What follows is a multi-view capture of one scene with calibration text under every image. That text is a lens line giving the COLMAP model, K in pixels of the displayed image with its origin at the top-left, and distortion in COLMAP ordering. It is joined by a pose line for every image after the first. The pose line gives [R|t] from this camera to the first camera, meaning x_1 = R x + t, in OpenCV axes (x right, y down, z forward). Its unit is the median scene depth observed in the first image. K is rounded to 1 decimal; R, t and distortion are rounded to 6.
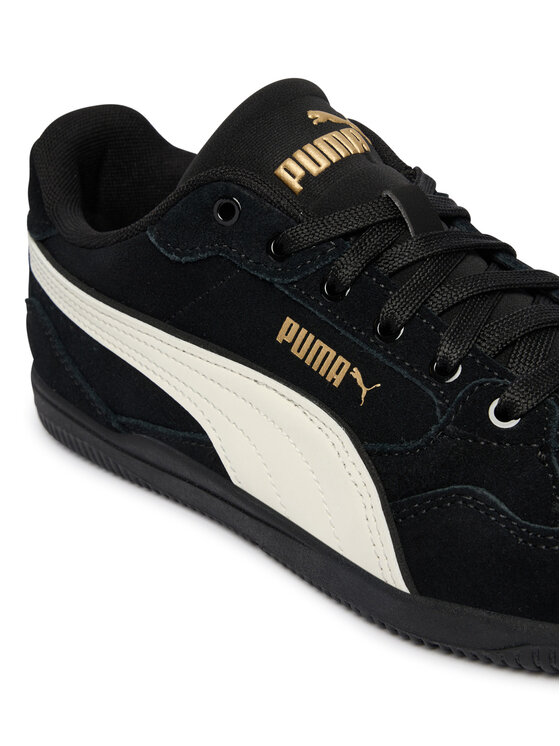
lens RADIAL K [[1177.5, 0, 280.0], [0, 1177.5, 373.0], [0, 0, 1]] dist [-0.251485, -0.016160]
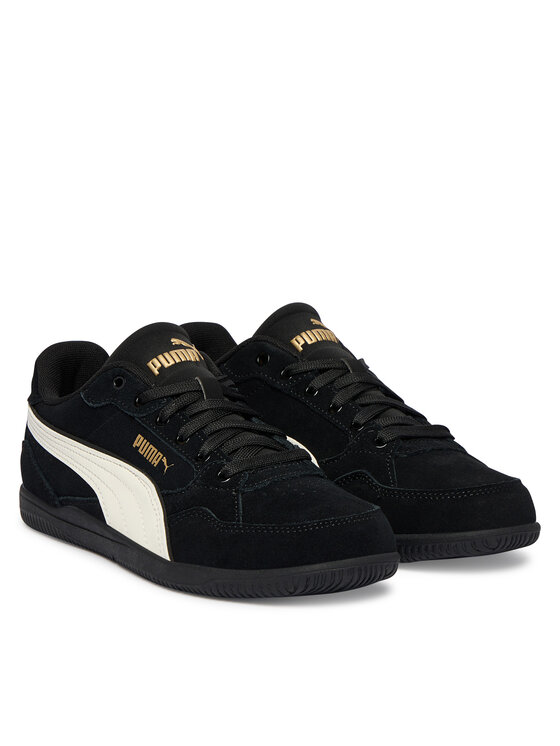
lens RADIAL K [[2198.1, 0, 280.0], [0, 2198.1, 373.0], [0, 0, 1]] dist [-0.012390, 0.163980]
pose [[0.978322, 0.060088, -0.198180, 0.948079], [-0.118143, 0.947914, -0.295806, 0.904351], [0.170083, 0.312807, 0.934464, -2.403122]]
